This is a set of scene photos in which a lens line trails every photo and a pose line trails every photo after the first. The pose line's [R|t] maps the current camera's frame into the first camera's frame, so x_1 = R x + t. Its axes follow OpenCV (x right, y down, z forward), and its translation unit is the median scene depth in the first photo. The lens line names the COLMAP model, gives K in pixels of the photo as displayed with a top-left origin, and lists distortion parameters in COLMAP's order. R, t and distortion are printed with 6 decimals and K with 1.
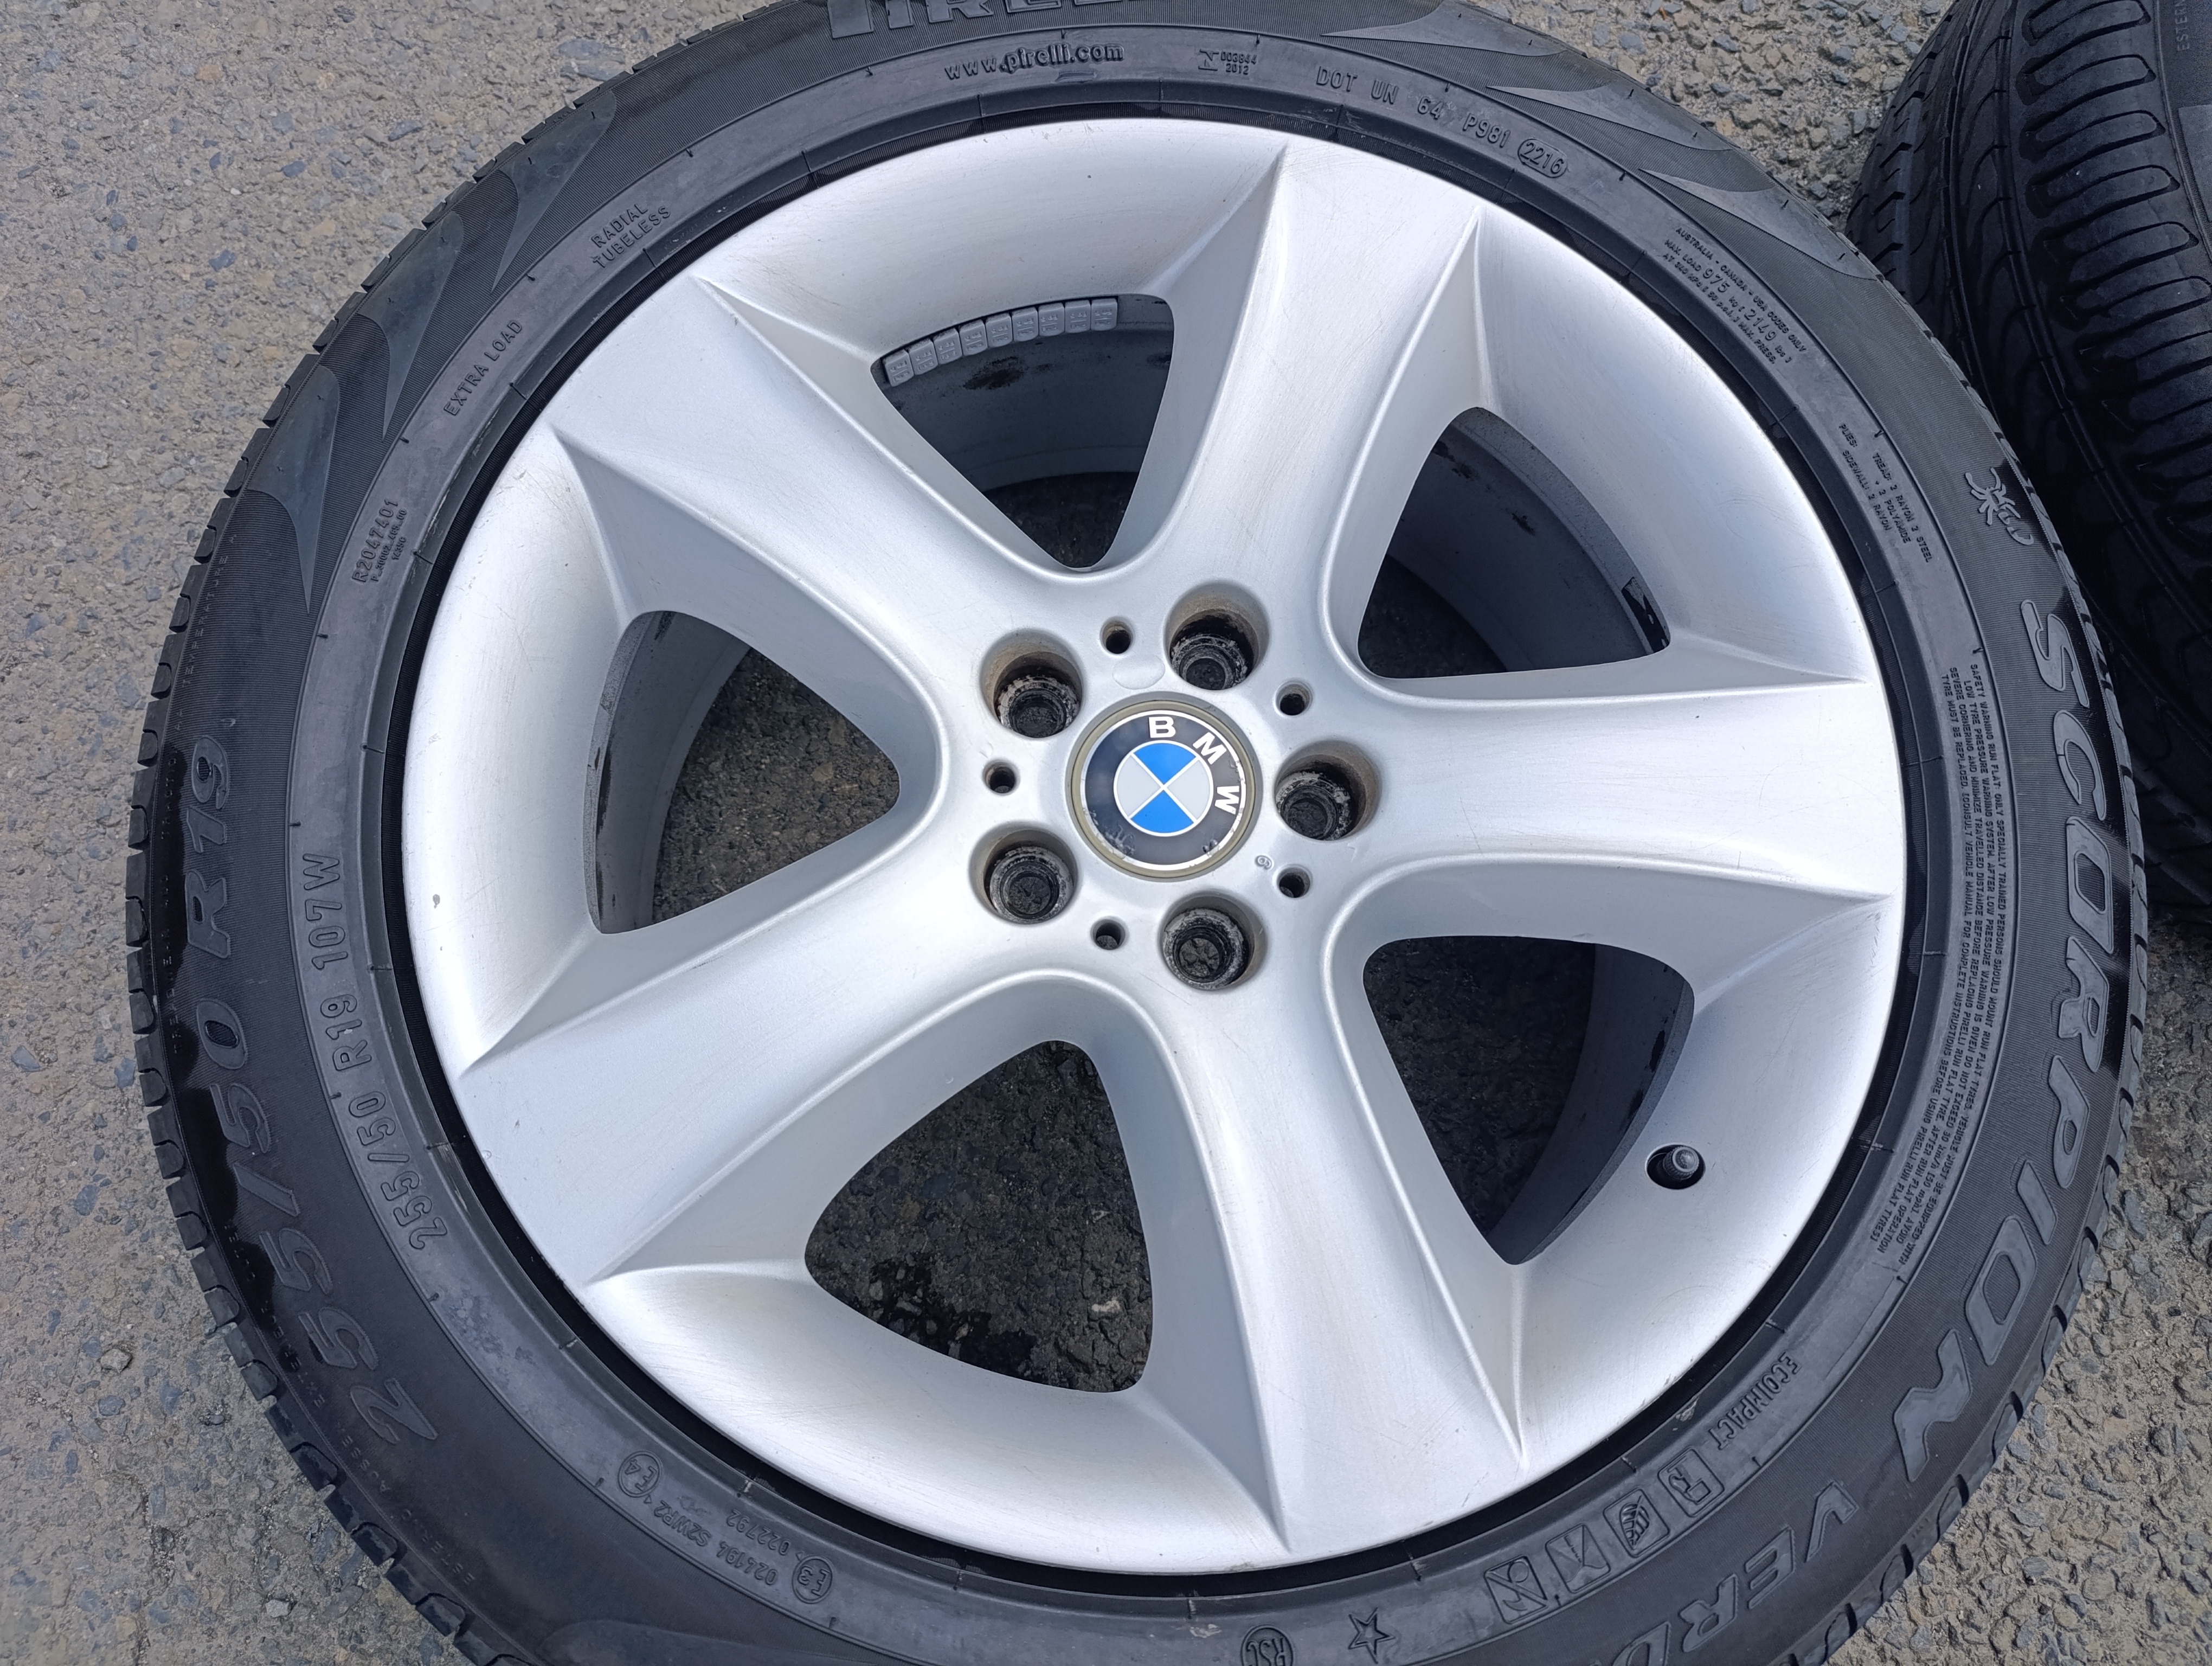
lens RADIAL K [[1621.7, 0, 1106.0], [0, 1621.7, 833.0], [0, 0, 1]] dist [0.046204, -0.001189]
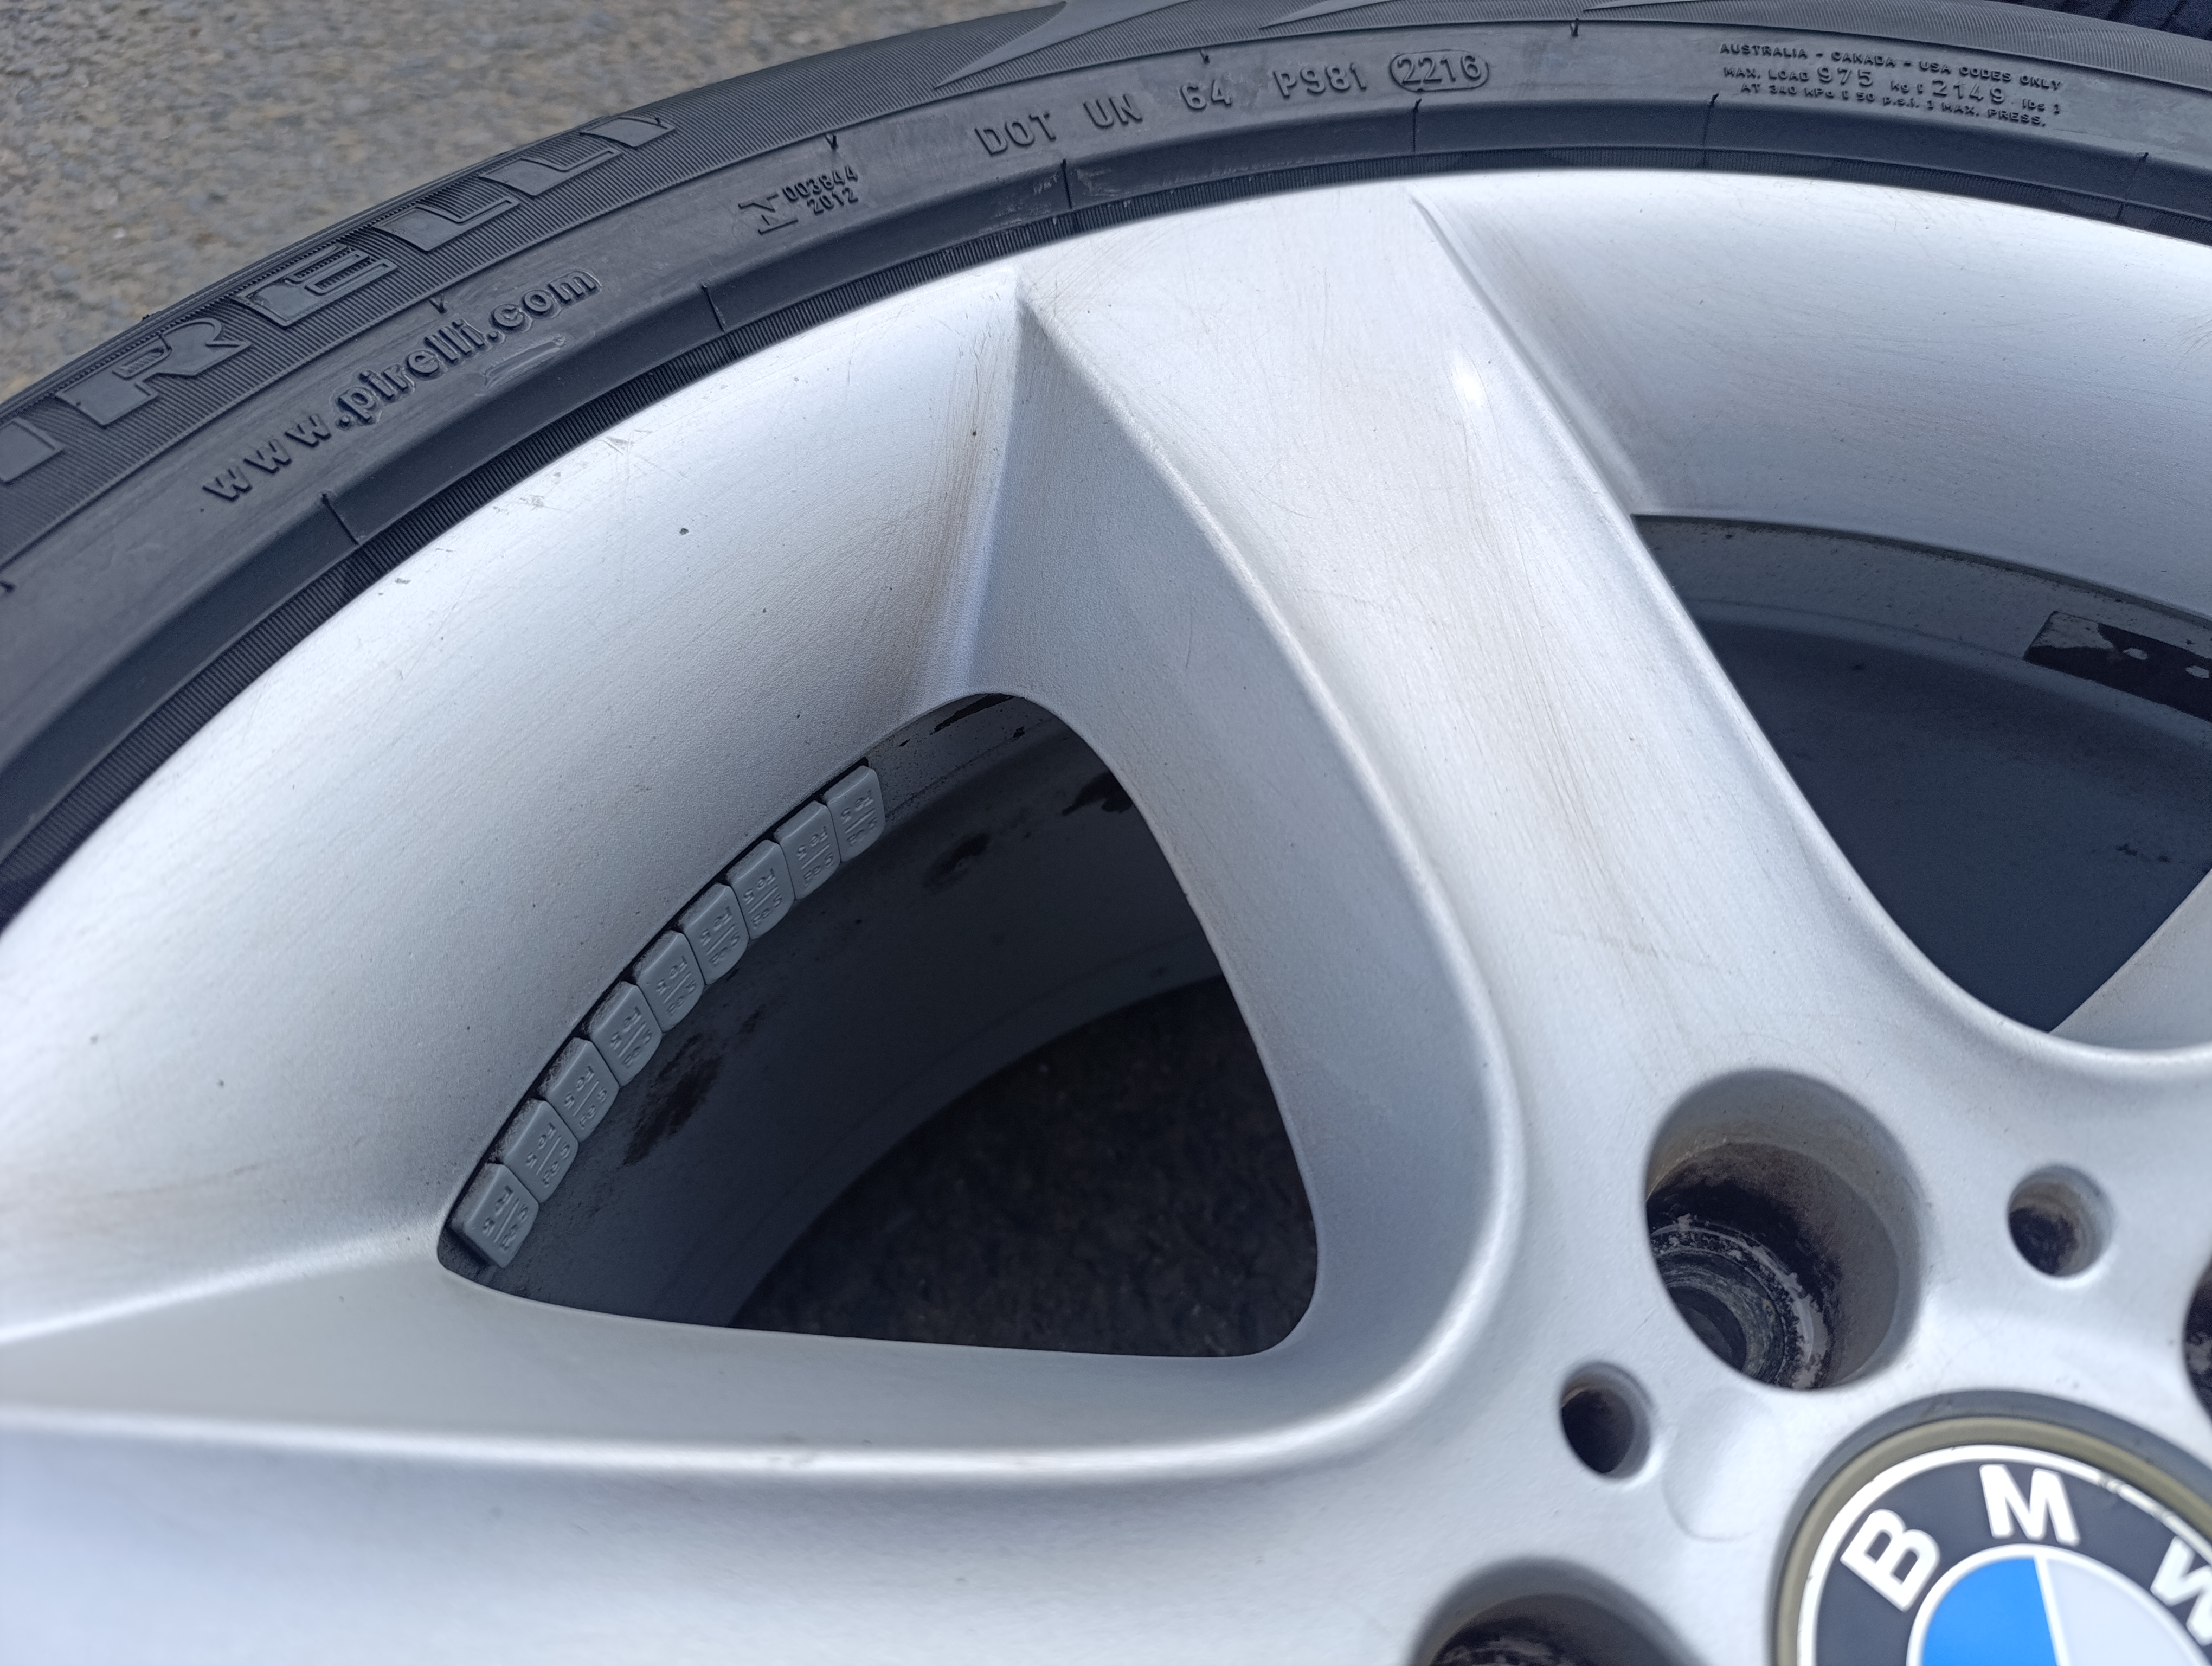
lens RADIAL K [[1575.7, 0, 1106.0], [0, 1575.7, 833.0], [0, 0, 1]] dist [-0.013220, -0.006055]
pose [[0.753599, -0.543099, 0.370314, -0.116622], [0.639112, 0.737102, -0.219583, -0.197151], [-0.153704, 0.402150, 0.902580, 0.671500]]
